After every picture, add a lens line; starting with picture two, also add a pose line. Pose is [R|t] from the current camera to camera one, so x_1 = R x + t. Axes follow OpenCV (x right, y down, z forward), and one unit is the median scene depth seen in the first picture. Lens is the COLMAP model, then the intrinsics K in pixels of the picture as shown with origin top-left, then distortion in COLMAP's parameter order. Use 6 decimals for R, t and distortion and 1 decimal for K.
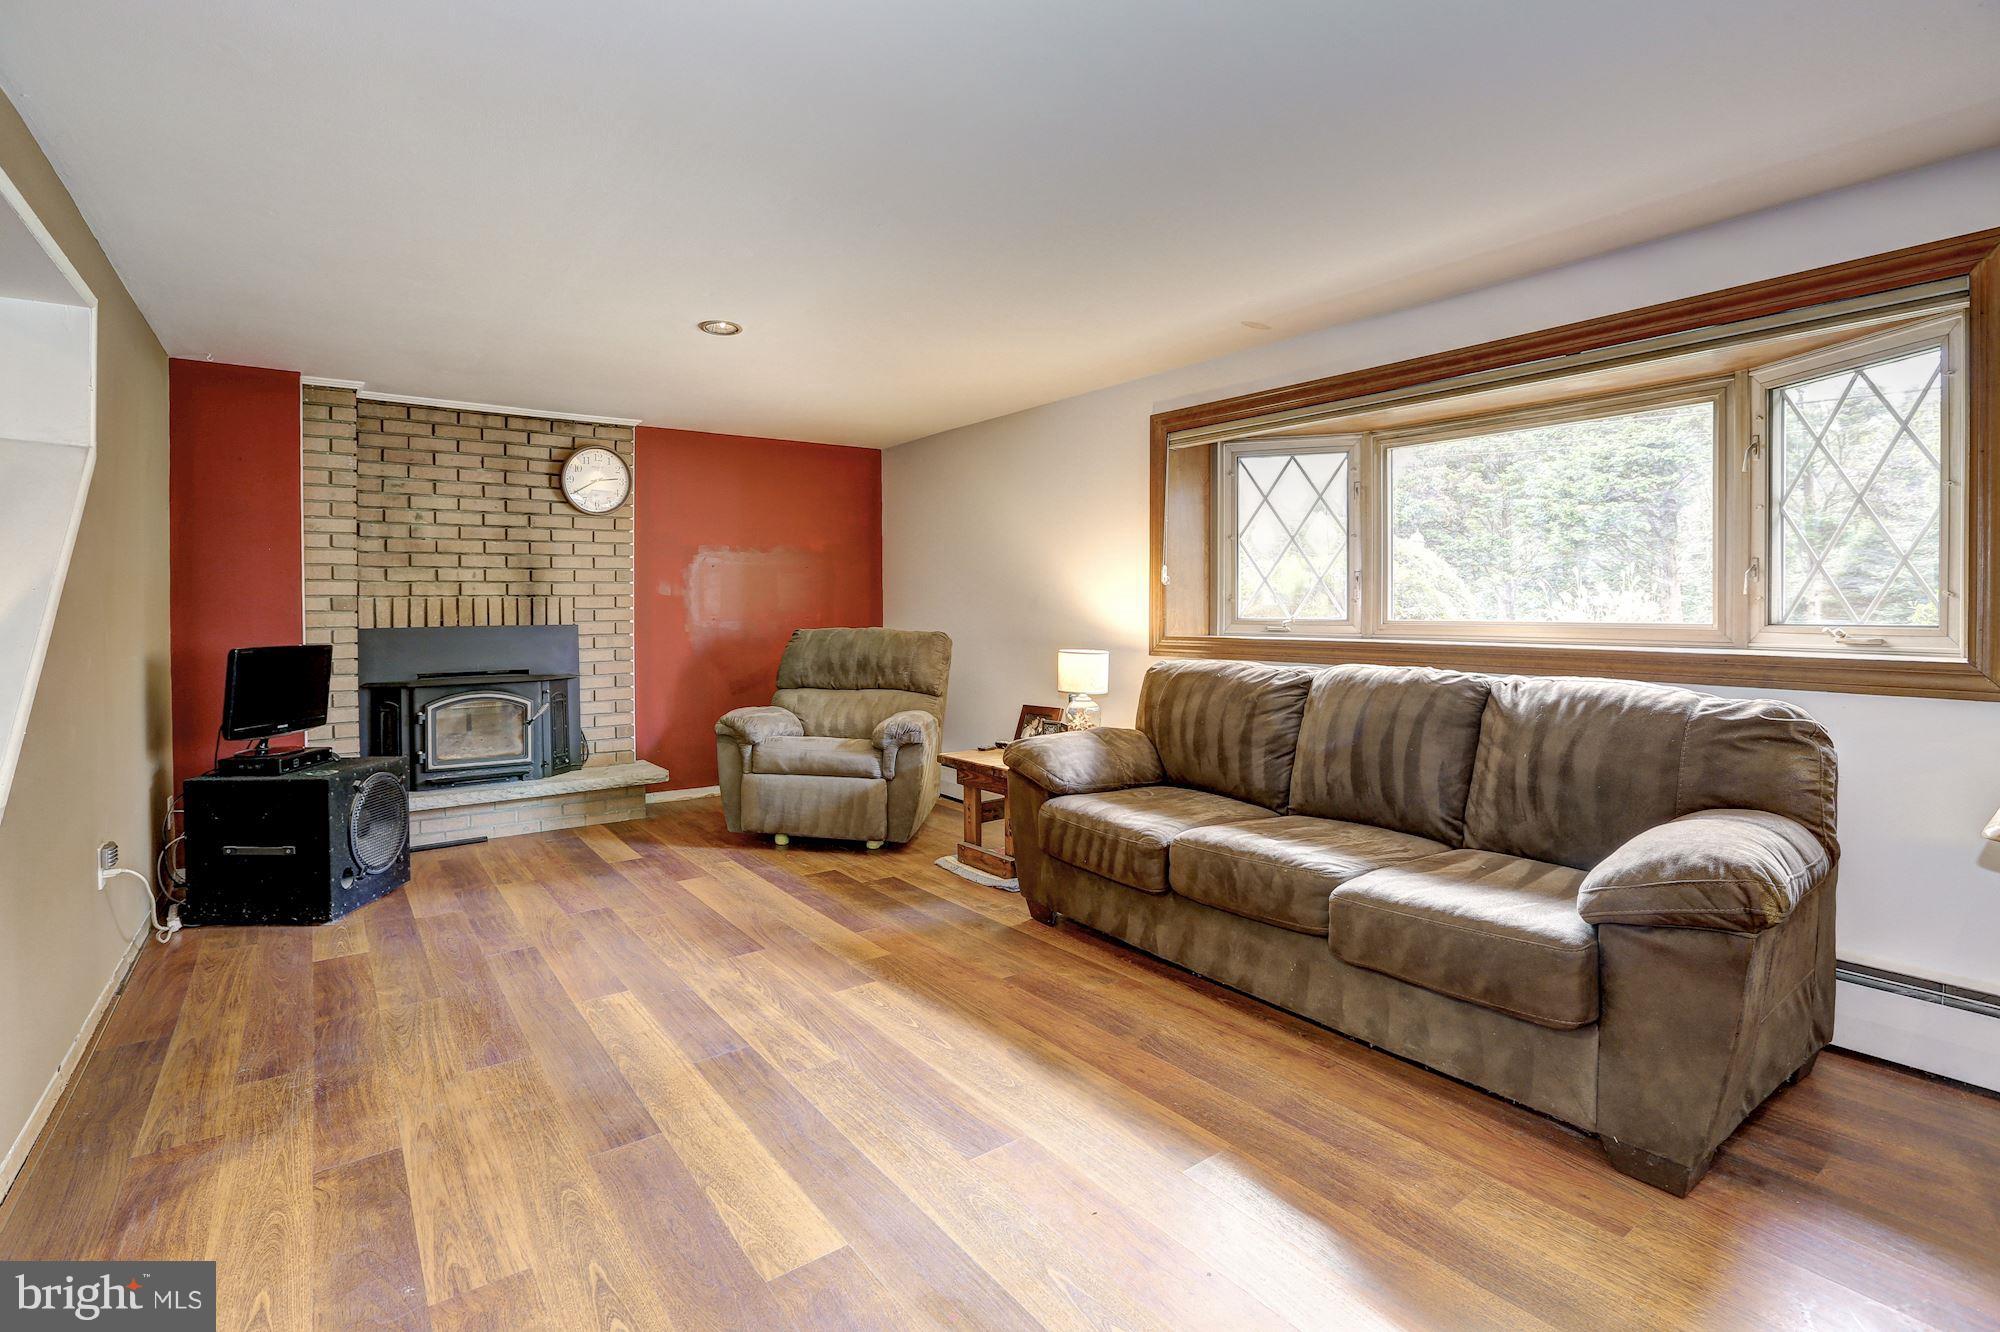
lens RADIAL K [[936.5, 0, 967.4], [0, 936.5, 612.1], [0, 0, 1]] dist [-0.021713, 0.000301]
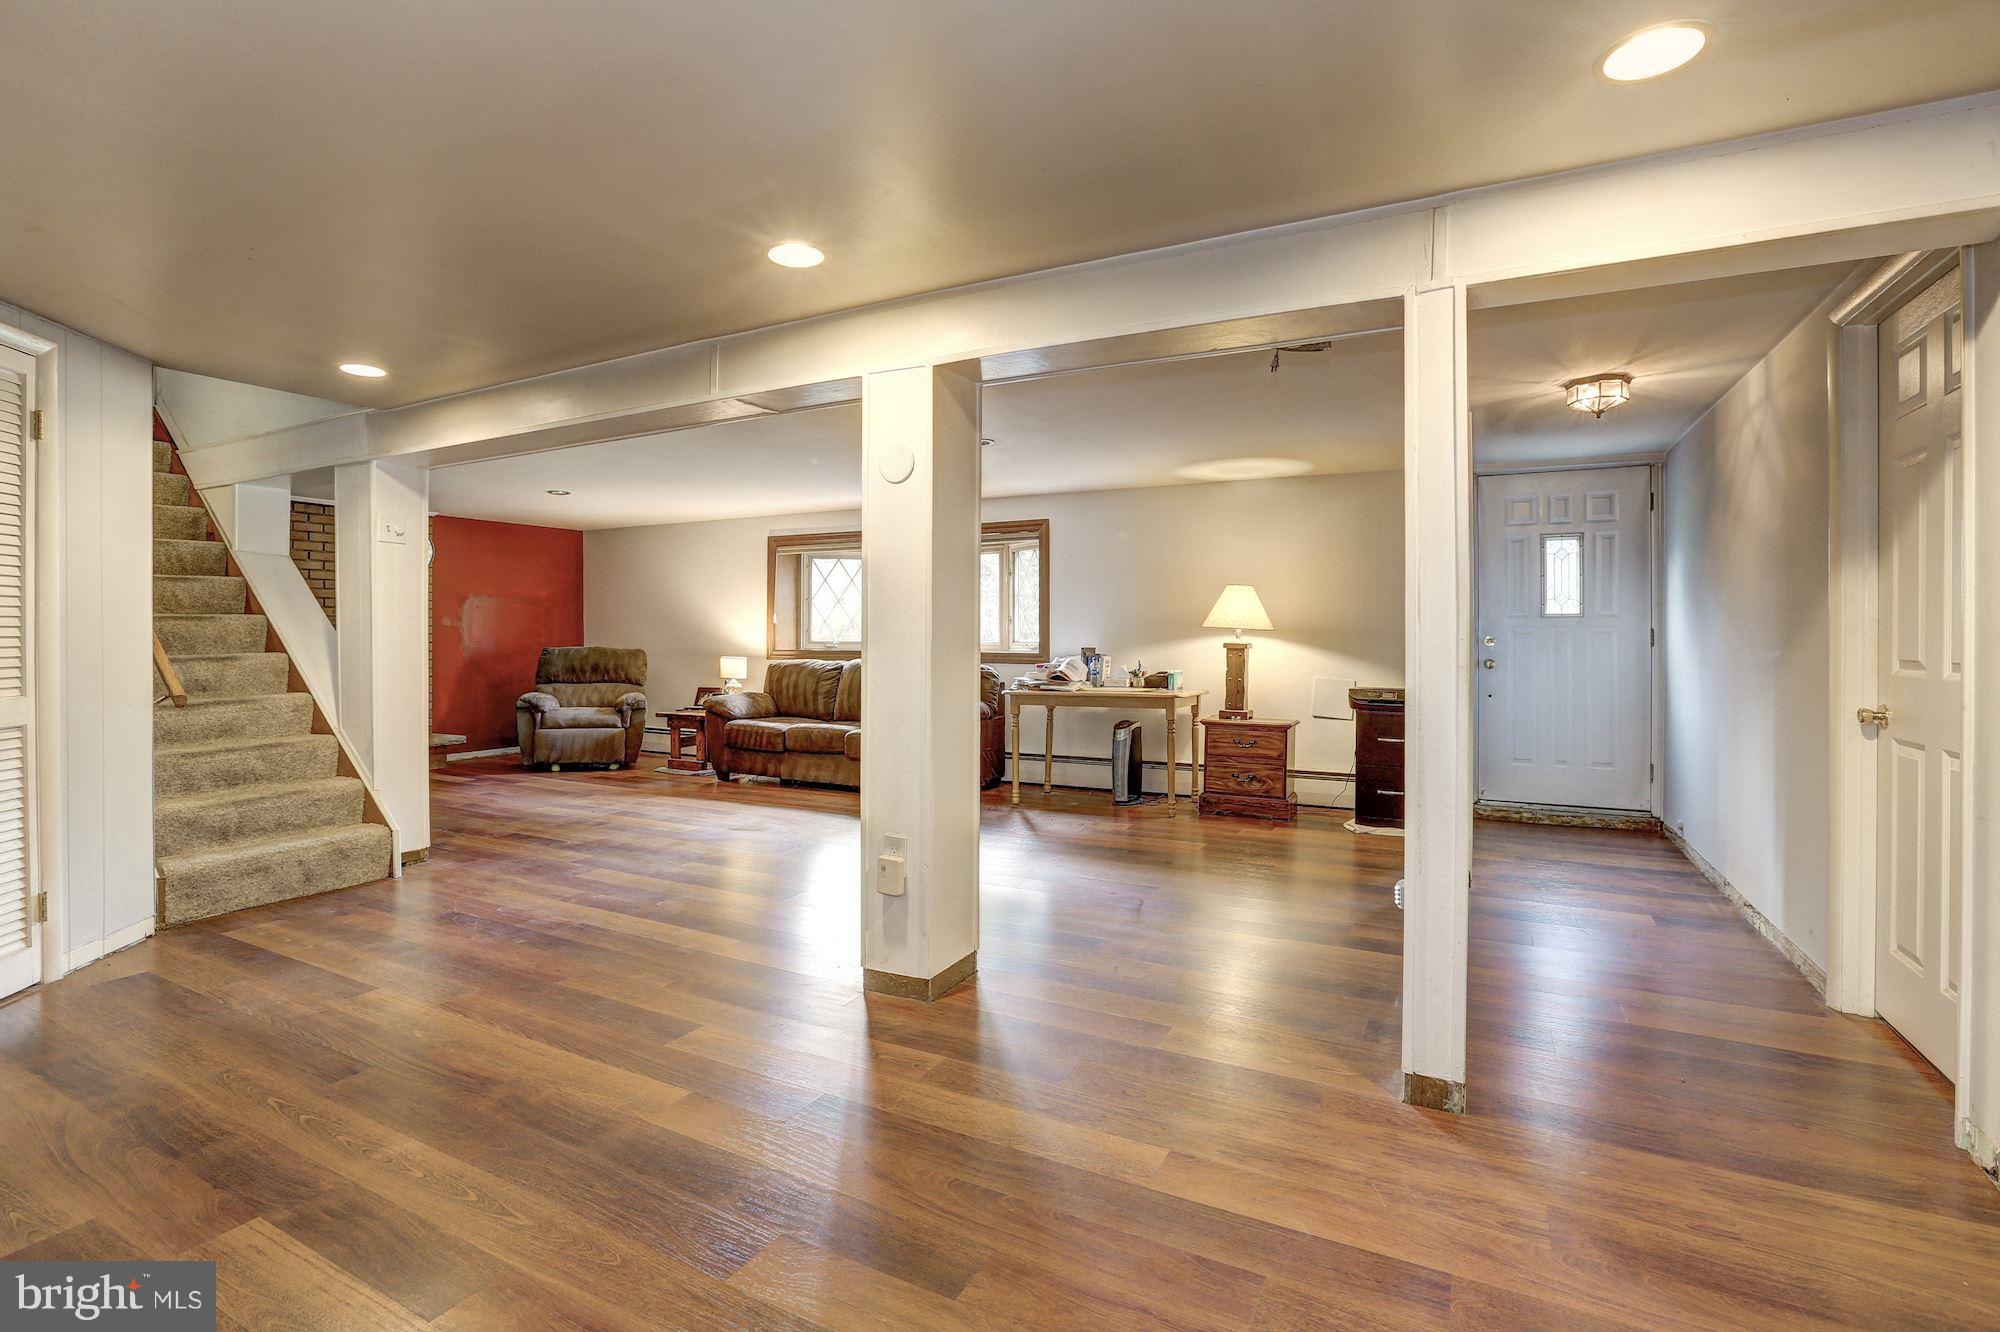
lens RADIAL K [[921.3, 0, 988.0], [0, 921.3, 654.4], [0, 0, 1]] dist [-0.060518, 0.026355]
pose [[0.888427, -0.004478, 0.458996, -0.268705], [-0.001608, 0.999916, 0.012867, 0.010161], [-0.459015, -0.012170, 0.888345, -0.890835]]
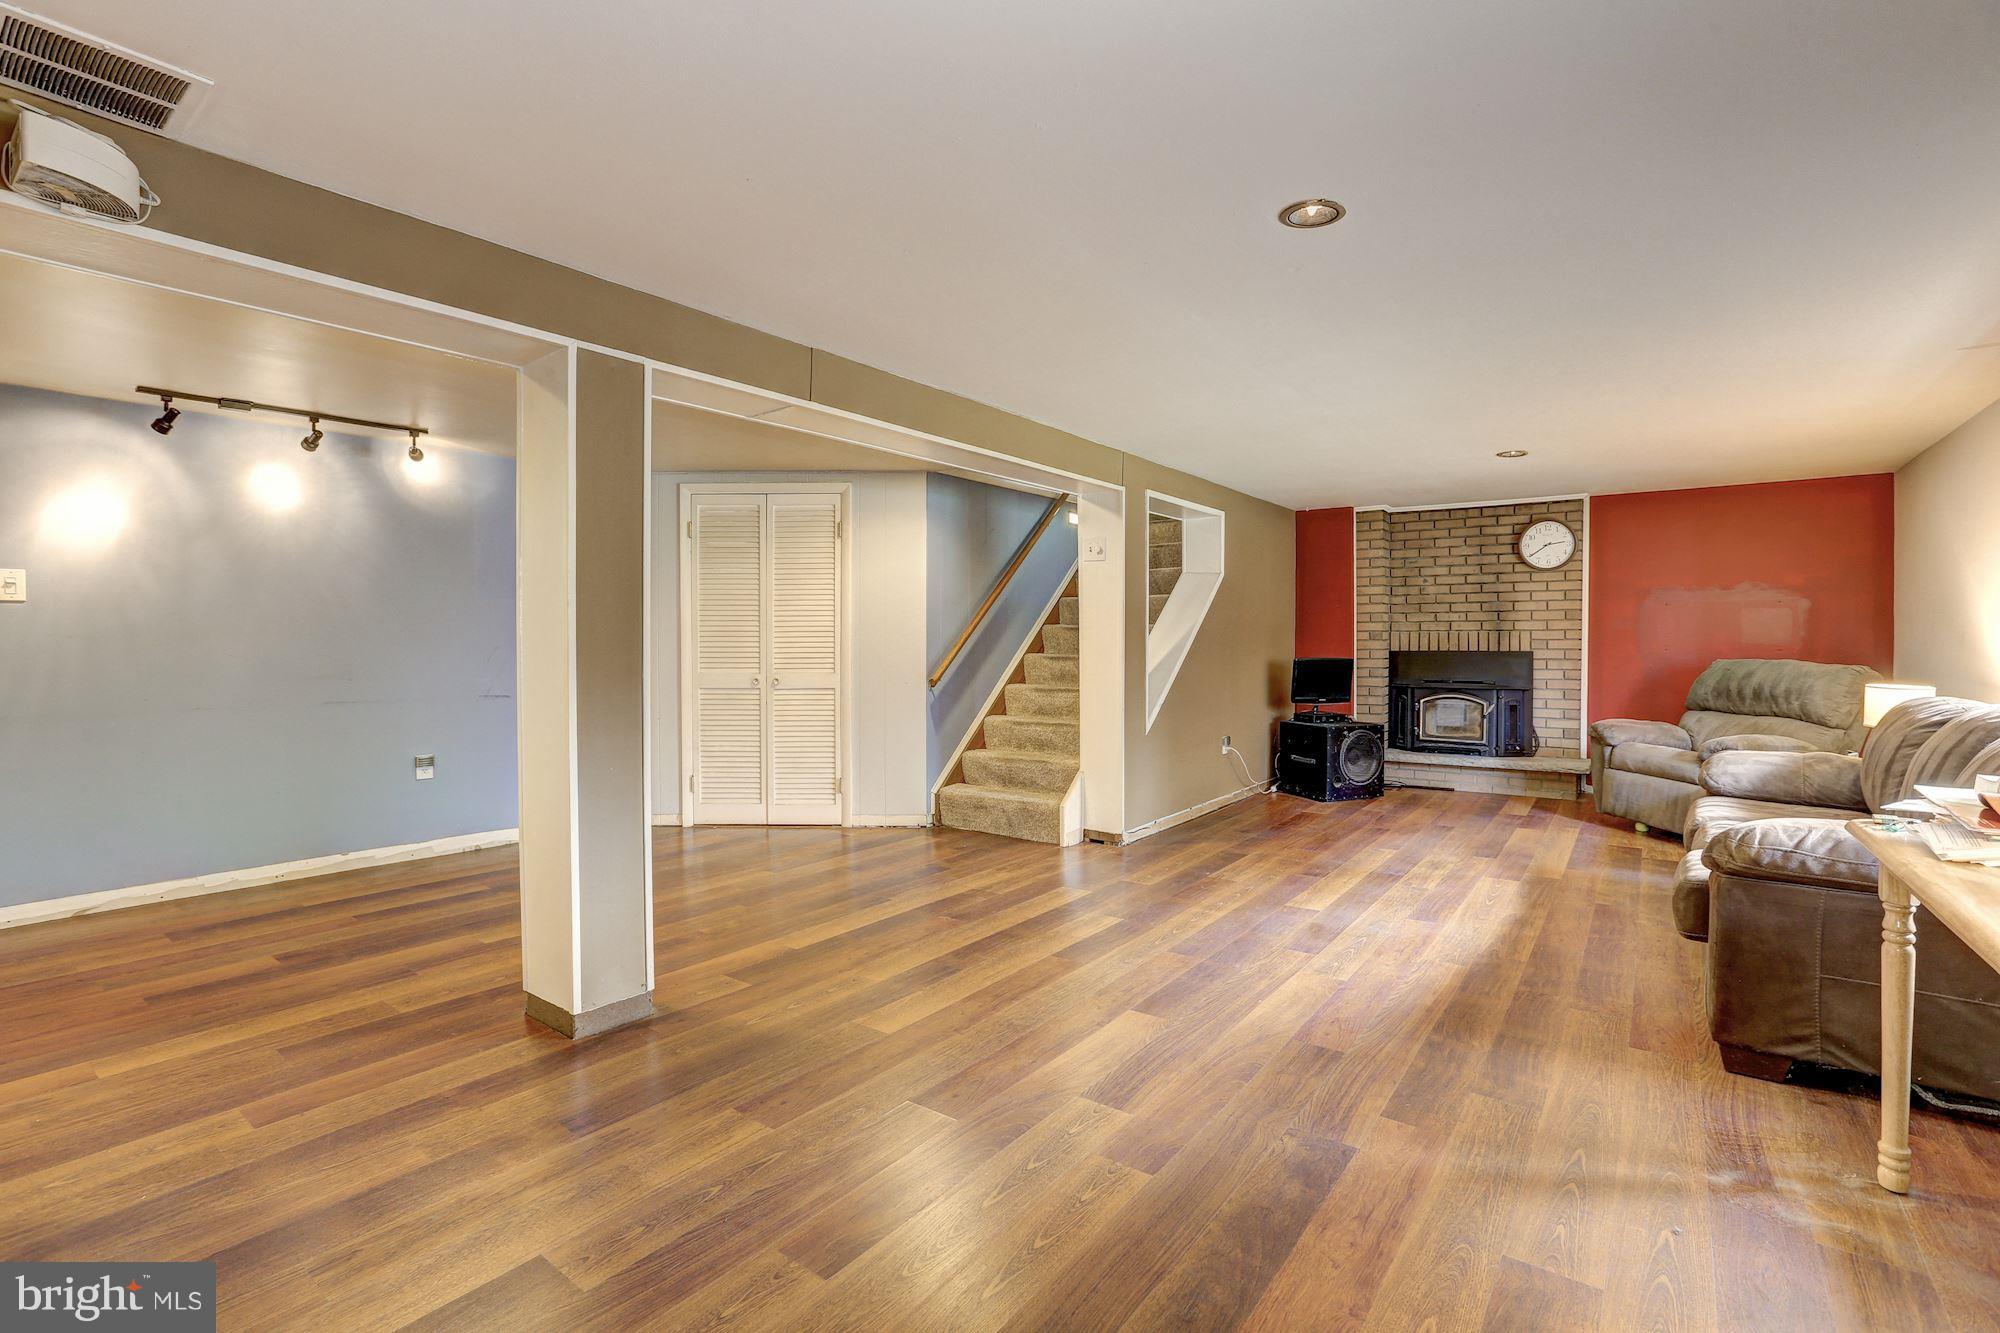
lens RADIAL K [[921.3, 0, 988.0], [0, 921.3, 654.9], [0, 0, 1]] dist [-0.060518, 0.026355]
pose [[0.311600, 0.022645, -0.949944, 0.676306], [-0.007950, 0.999743, 0.021224, -0.003587], [0.950180, 0.000938, 0.311700, -0.198487]]
